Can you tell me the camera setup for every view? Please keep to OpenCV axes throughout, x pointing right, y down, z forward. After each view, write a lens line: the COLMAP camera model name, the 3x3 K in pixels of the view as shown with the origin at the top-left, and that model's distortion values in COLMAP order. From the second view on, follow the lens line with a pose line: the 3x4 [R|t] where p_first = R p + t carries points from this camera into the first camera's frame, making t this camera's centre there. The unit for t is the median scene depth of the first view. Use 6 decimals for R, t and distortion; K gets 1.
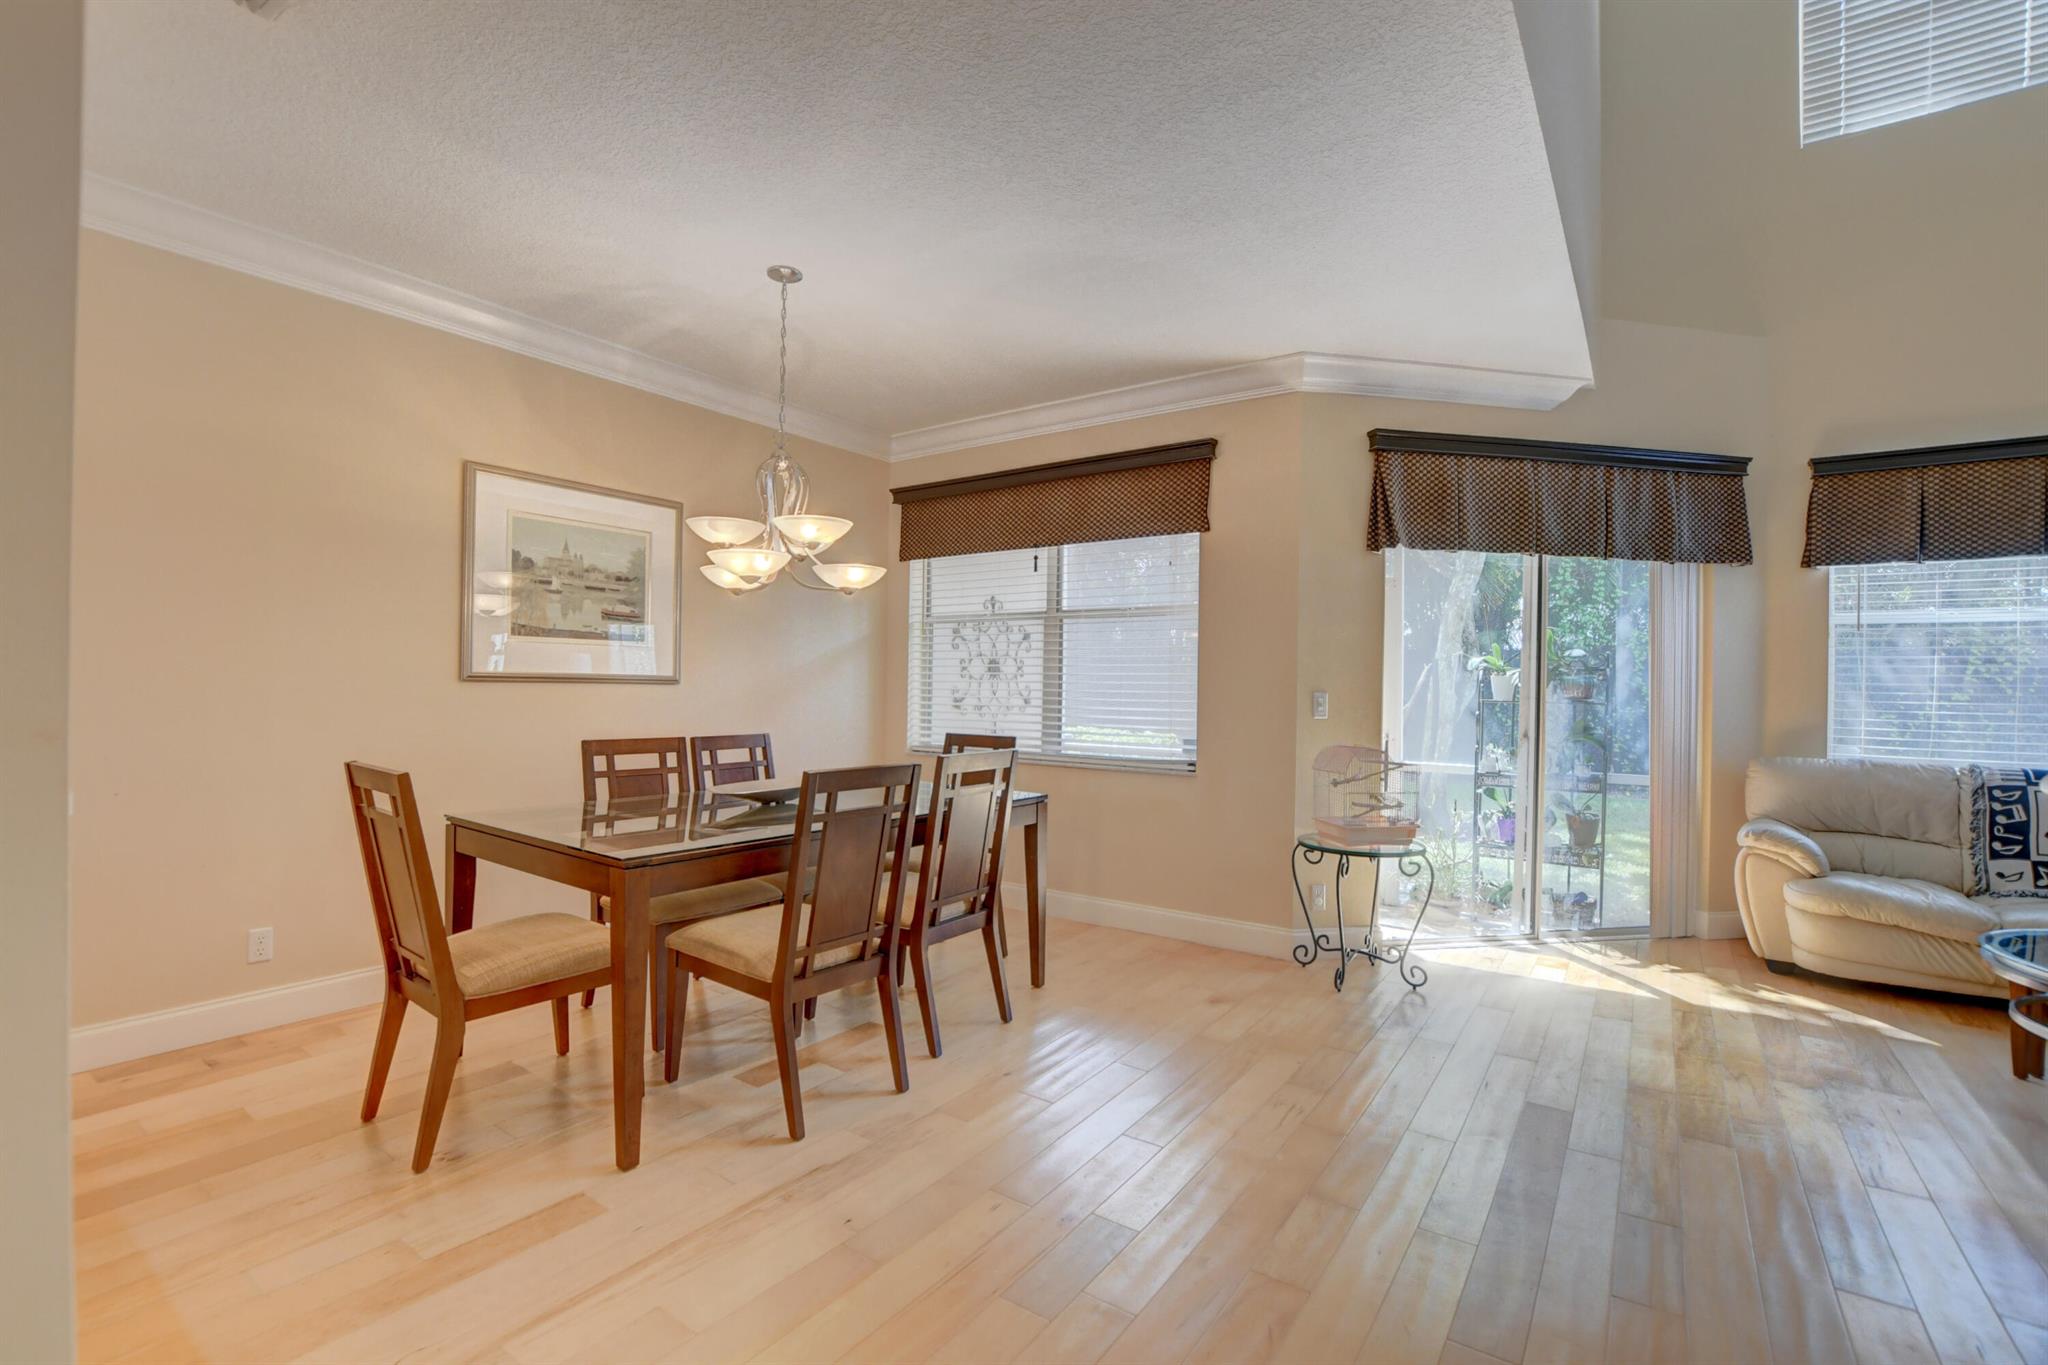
lens RADIAL K [[915.5, 0, 1013.4], [0, 915.5, 678.6], [0, 0, 1]] dist [0.002105, 0.000351]
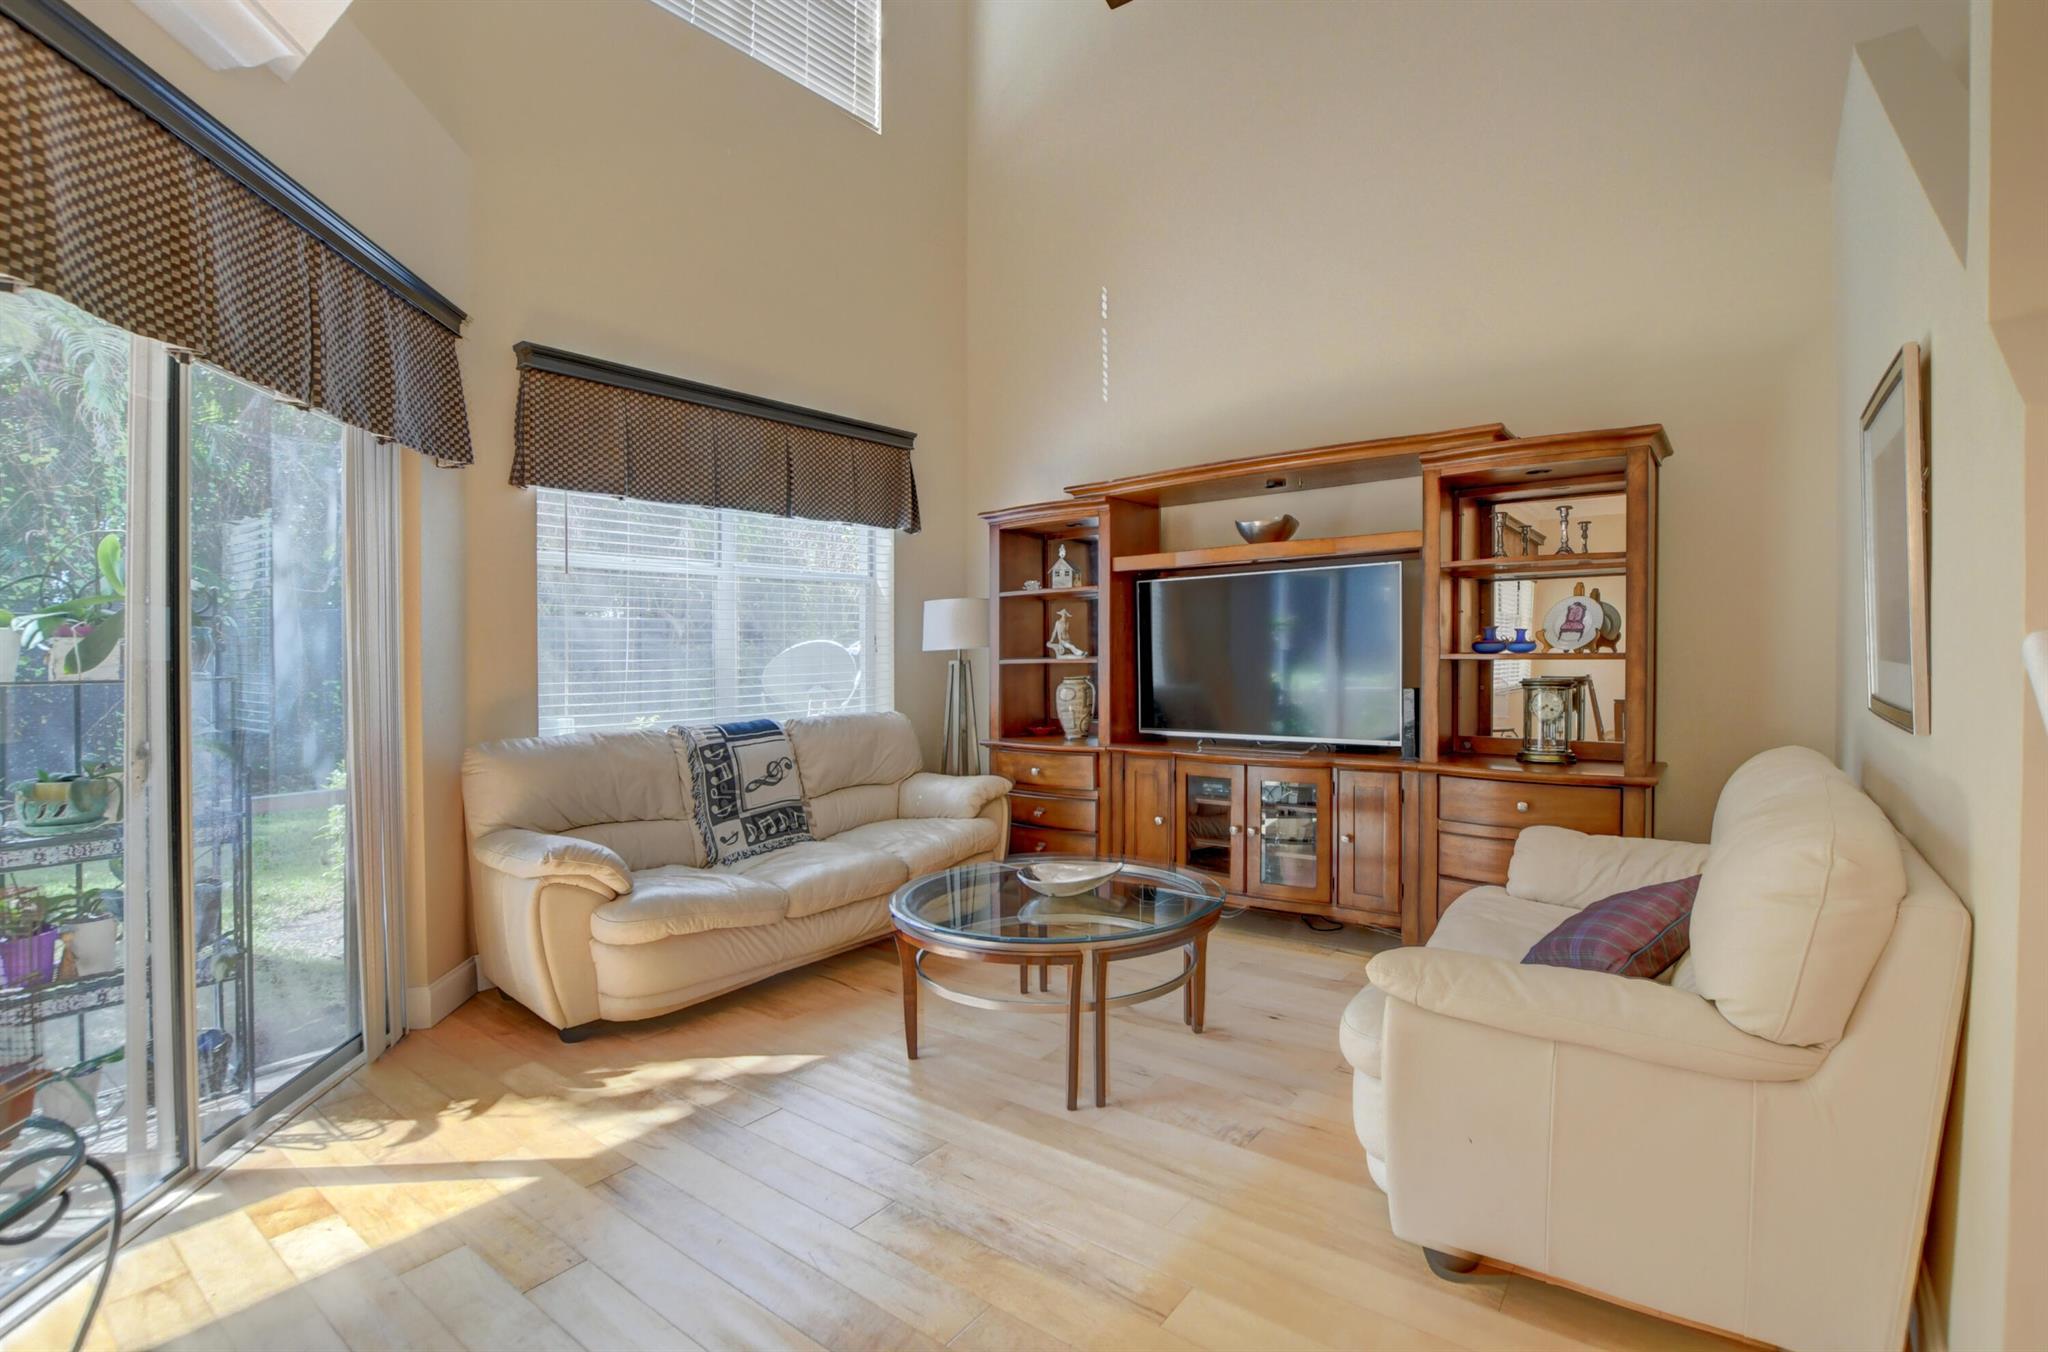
lens RADIAL K [[921.8, 0, 1020.8], [0, 921.8, 669.1], [0, 0, 1]] dist [0.000749, -0.015995]
pose [[0.029571, -0.032108, 0.999047, 0.134430], [0.008859, 0.999453, 0.031859, 0.010394], [-0.999523, 0.007909, 0.029839, 0.624508]]
